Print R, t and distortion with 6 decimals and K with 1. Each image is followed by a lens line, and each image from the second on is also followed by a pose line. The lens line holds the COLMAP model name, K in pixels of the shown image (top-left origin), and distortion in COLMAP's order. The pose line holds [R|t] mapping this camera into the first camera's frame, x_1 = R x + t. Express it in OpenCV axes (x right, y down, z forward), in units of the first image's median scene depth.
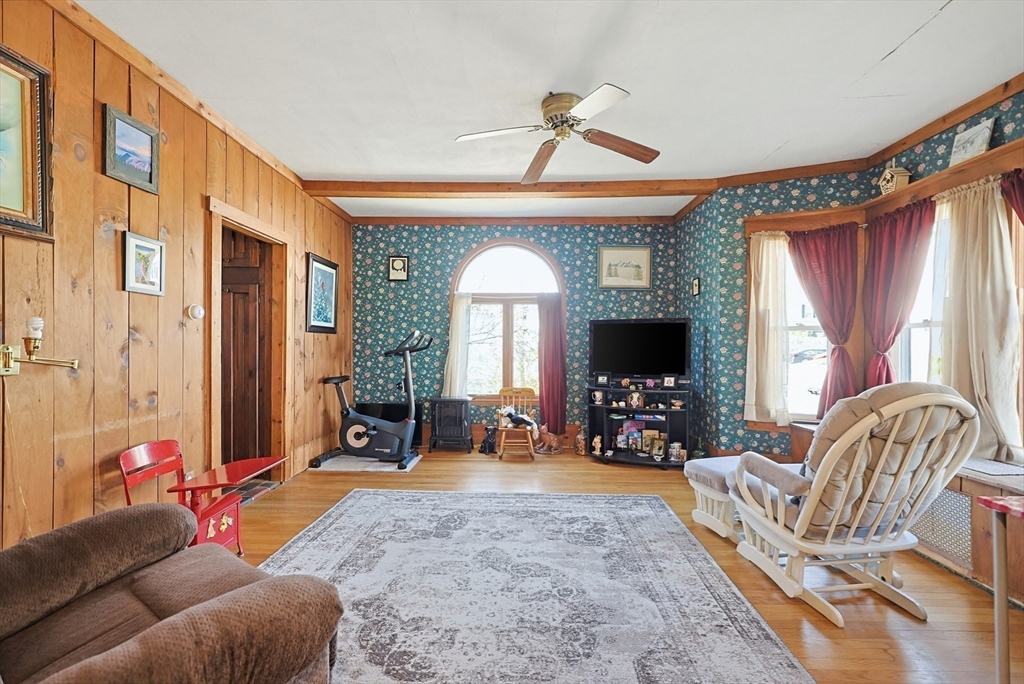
lens RADIAL K [[447.3, 0, 515.8], [0, 447.3, 343.7], [0, 0, 1]] dist [0.002981, 0.000239]
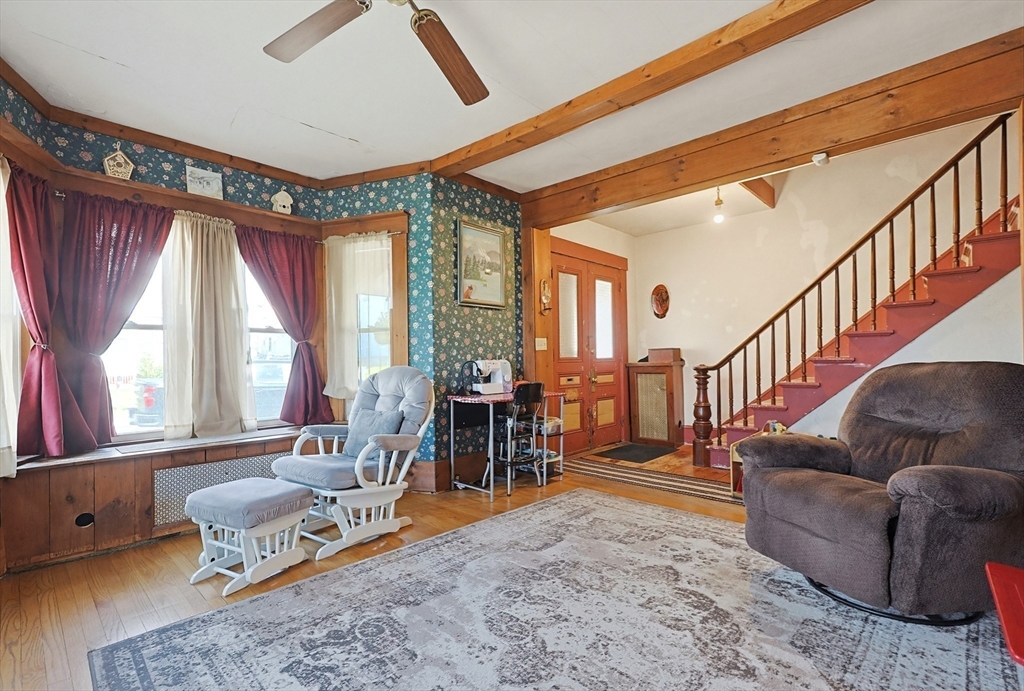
lens RADIAL K [[447.3, 0, 514.6], [0, 447.3, 356.7], [0, 0, 1]] dist [0.002981, 0.000239]
pose [[-0.738012, 0.013447, 0.674654, -0.494276], [0.009188, 0.999909, -0.009879, 0.054162], [-0.674725, -0.001092, -0.738068, 1.554145]]
